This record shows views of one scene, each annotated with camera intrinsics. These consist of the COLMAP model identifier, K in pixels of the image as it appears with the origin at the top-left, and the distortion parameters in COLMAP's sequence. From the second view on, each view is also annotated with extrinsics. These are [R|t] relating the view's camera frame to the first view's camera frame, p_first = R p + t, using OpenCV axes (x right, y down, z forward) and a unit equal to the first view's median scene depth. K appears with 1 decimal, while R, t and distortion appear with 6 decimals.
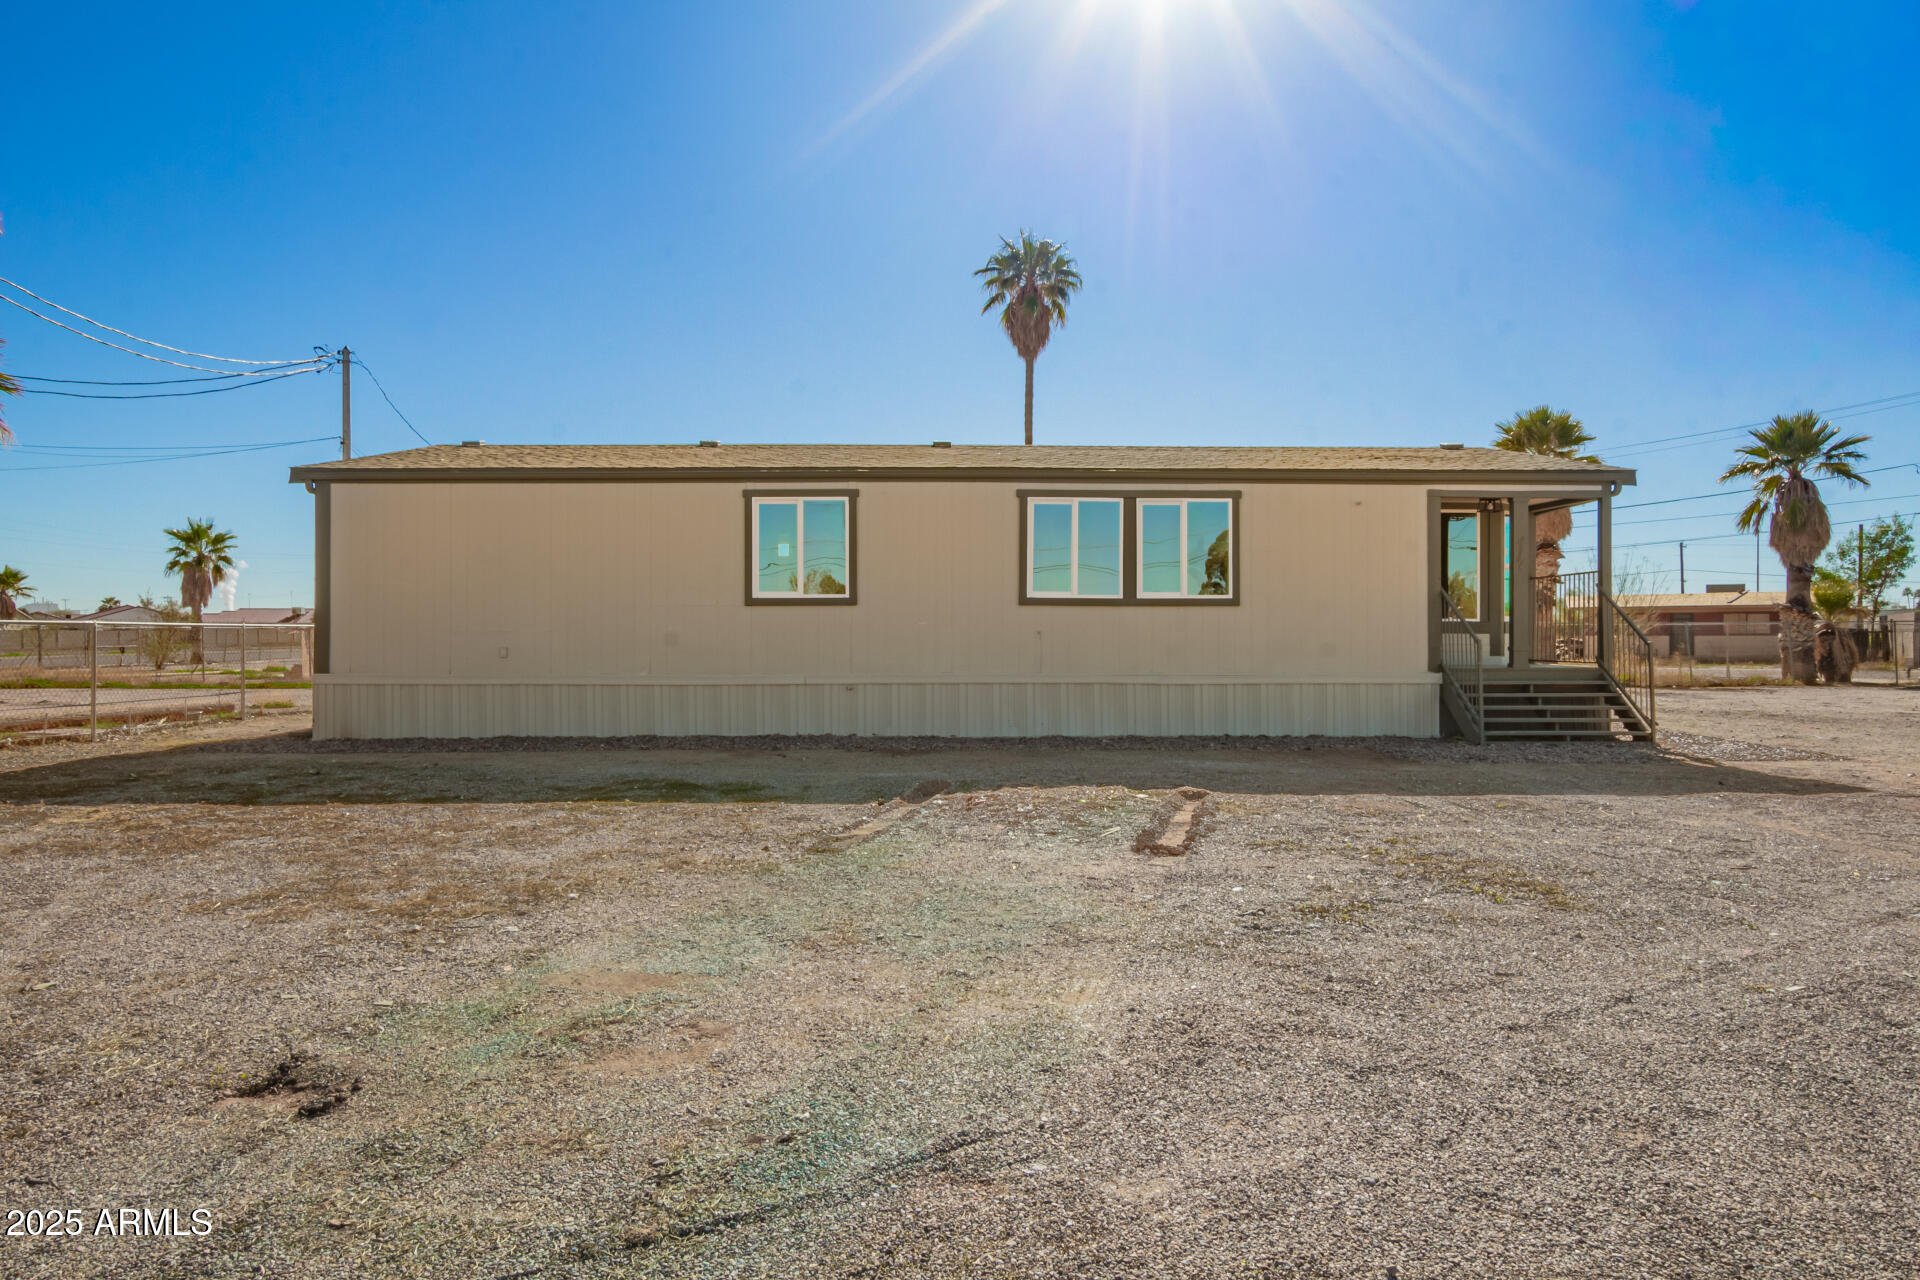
lens RADIAL K [[1144.2, 0, 956.1], [0, 1144.2, 650.7], [0, 0, 1]] dist [-0.019599, 0.000681]
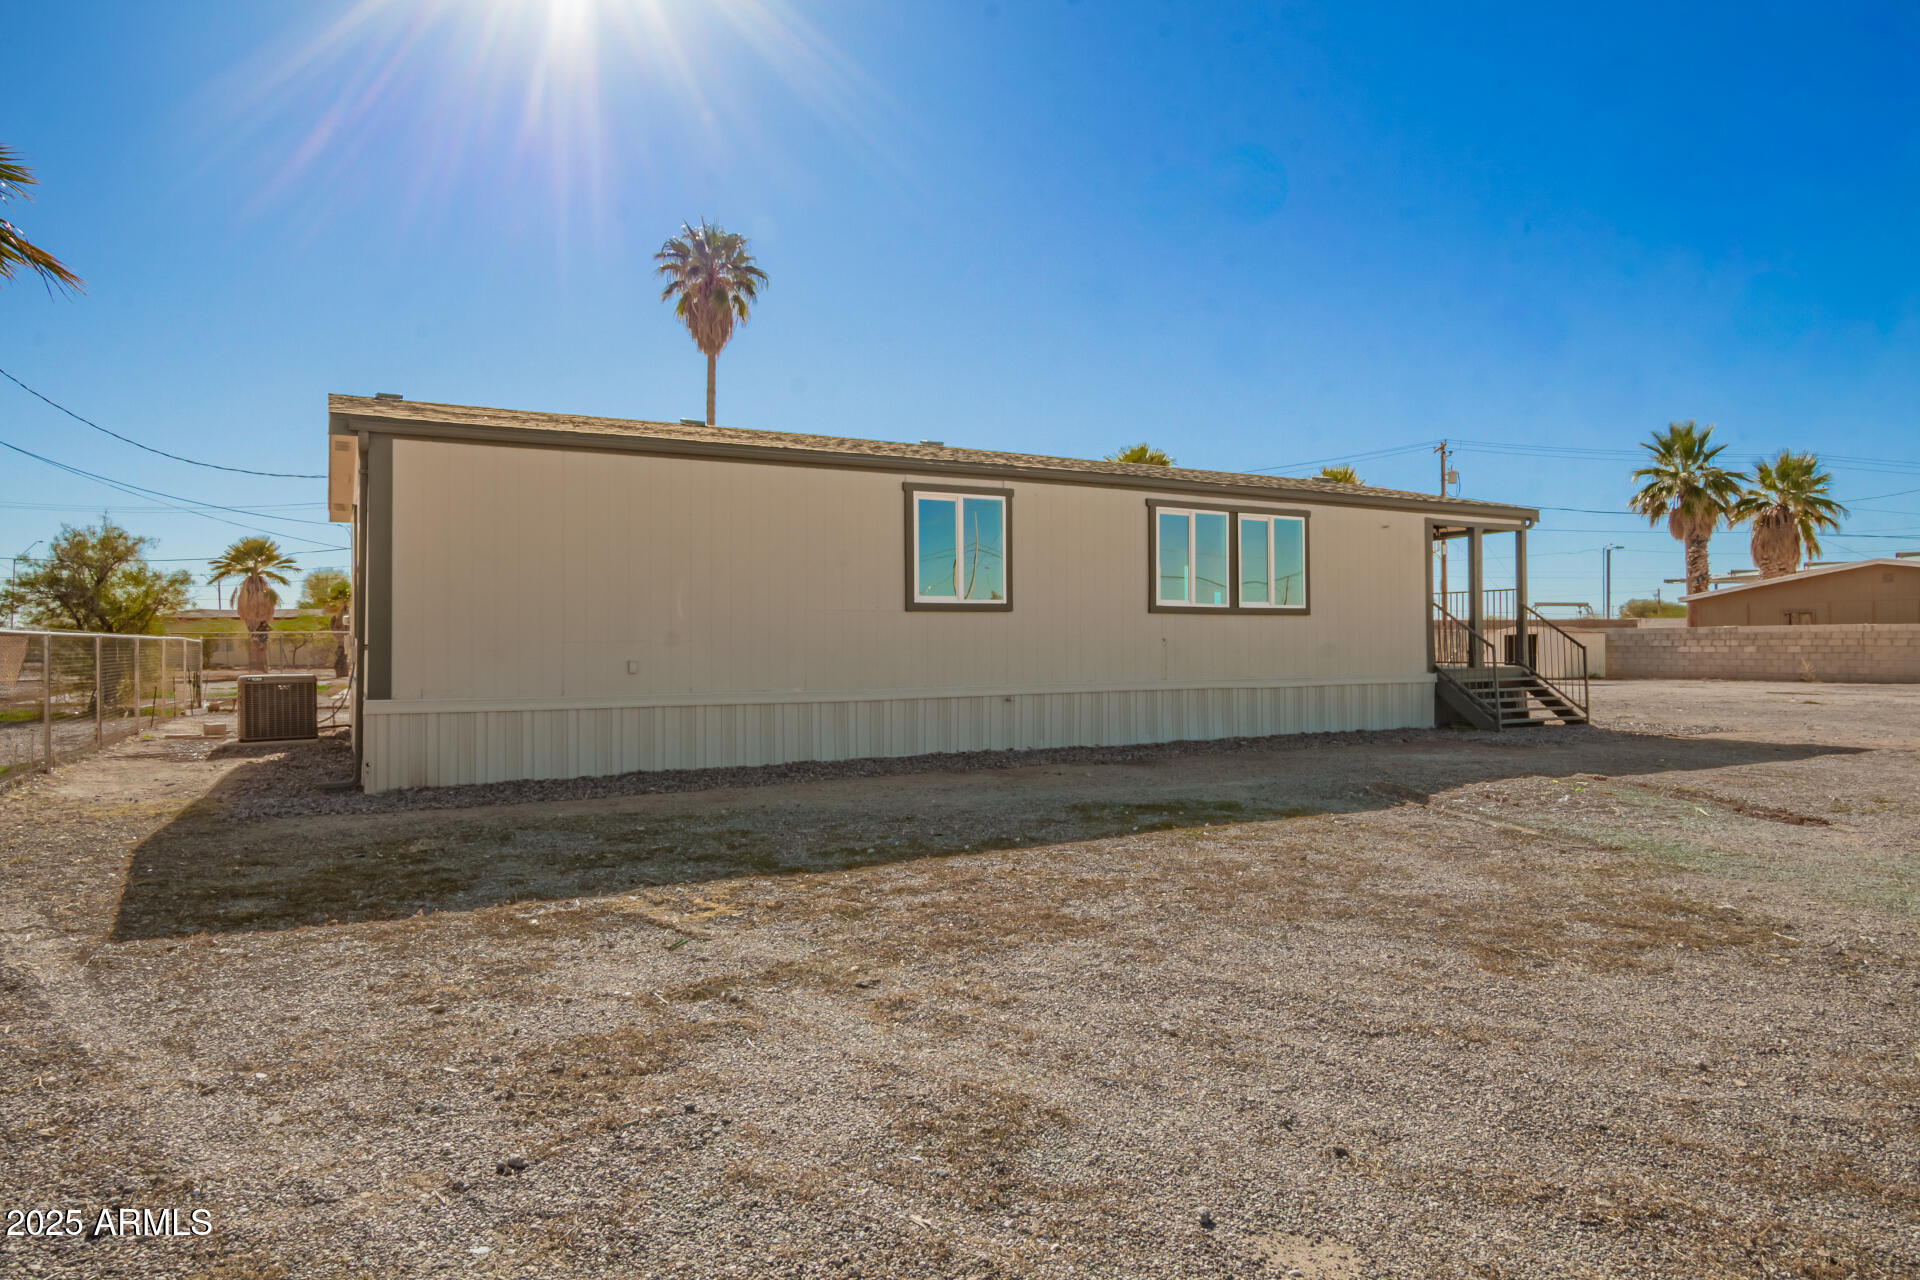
lens RADIAL K [[1144.2, 0, 946.9], [0, 1144.2, 635.5], [0, 0, 1]] dist [-0.019599, 0.000681]
pose [[0.886683, -0.001437, 0.462376, -0.570065], [0.009916, 0.999824, -0.015907, -0.005540], [-0.462272, 0.018690, 0.886541, 0.188878]]
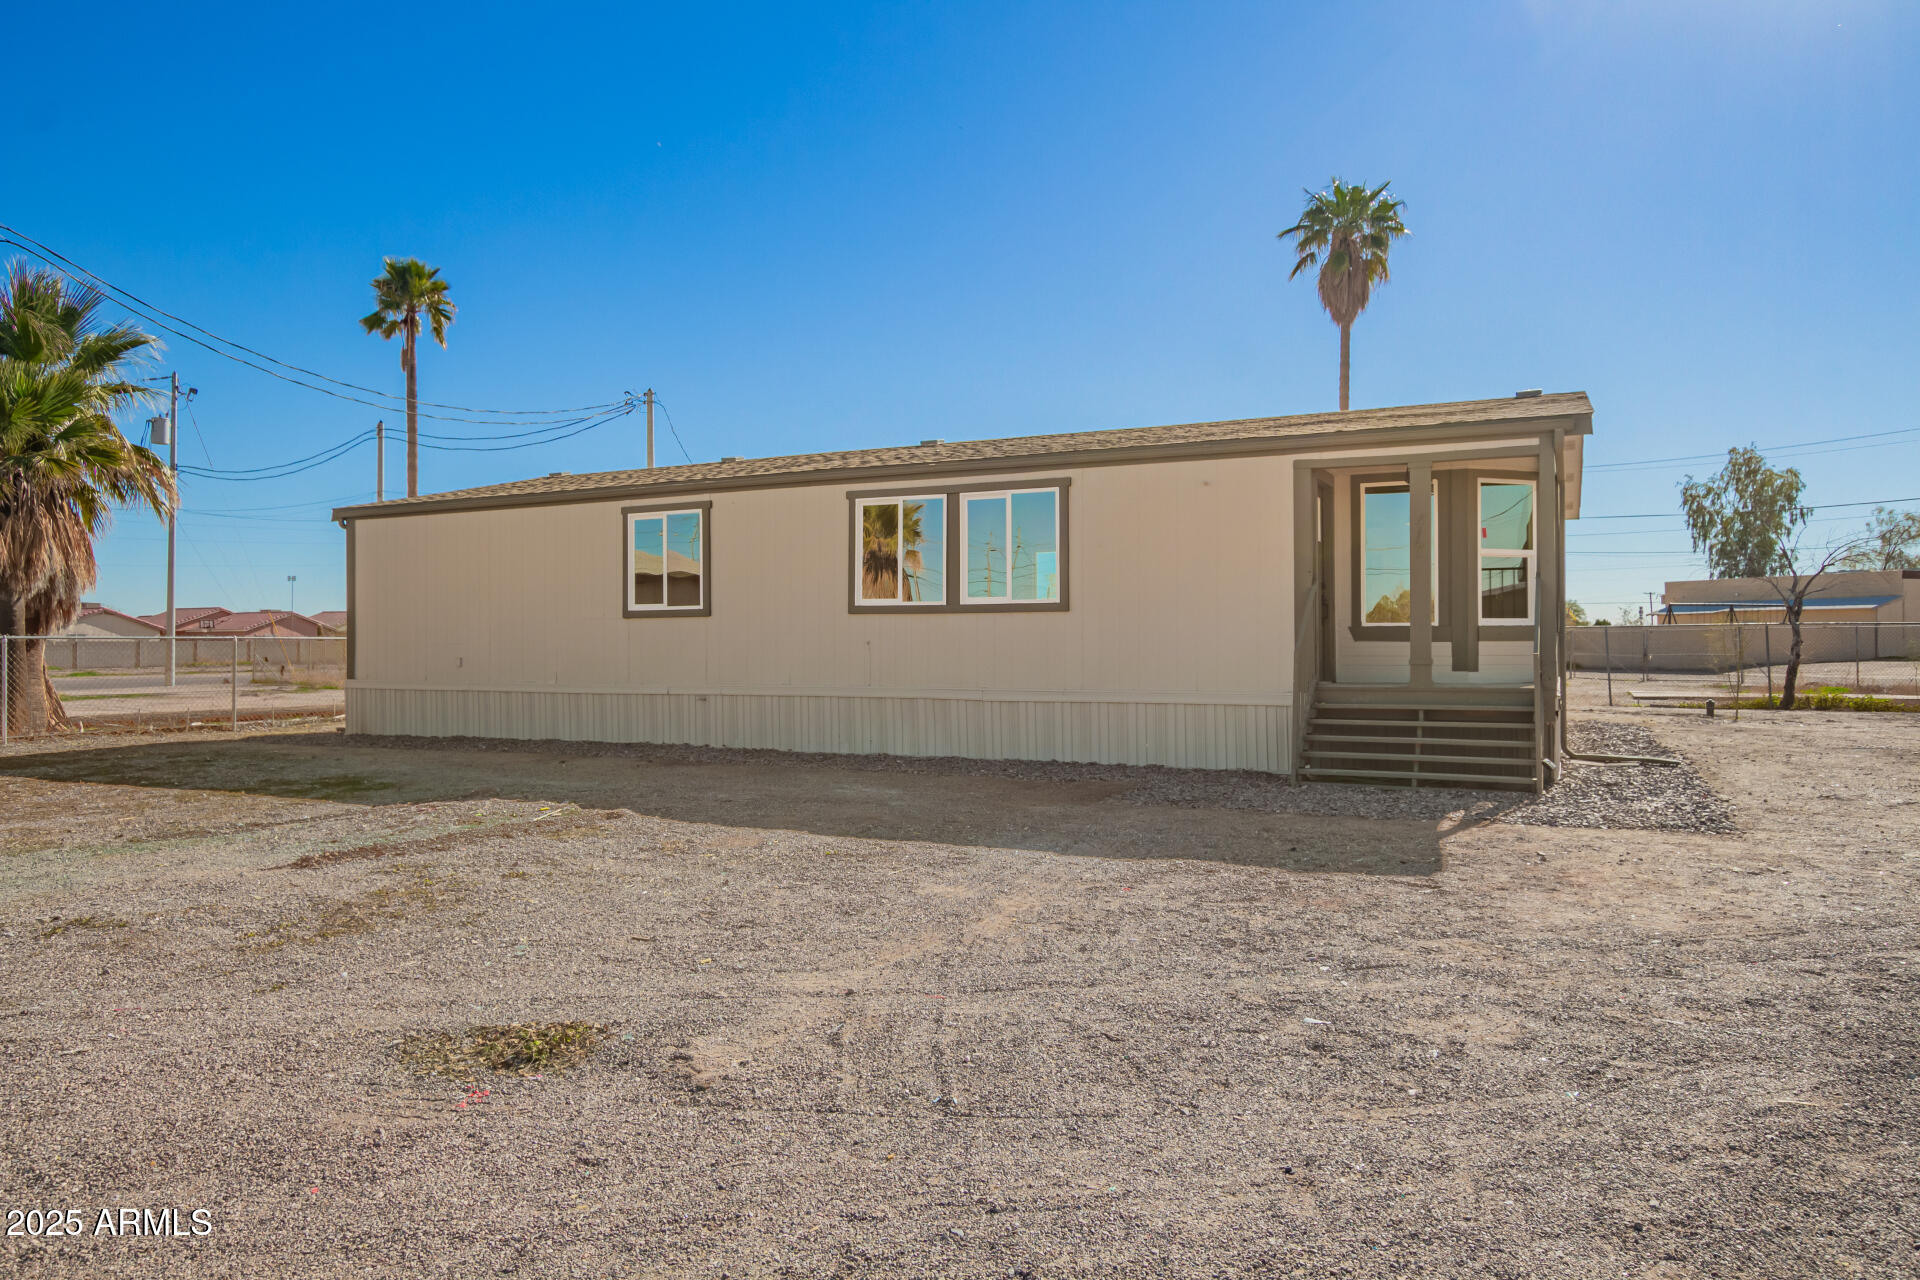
lens RADIAL K [[1234.7, 0, 957.7], [0, 1234.7, 631.3], [0, 0, 1]] dist [-0.021676, -0.000959]
pose [[0.893329, -0.007793, -0.449336, 0.591654], [-0.003886, 0.999678, -0.025063, -0.000247], [0.449386, 0.024135, 0.893011, 0.133988]]
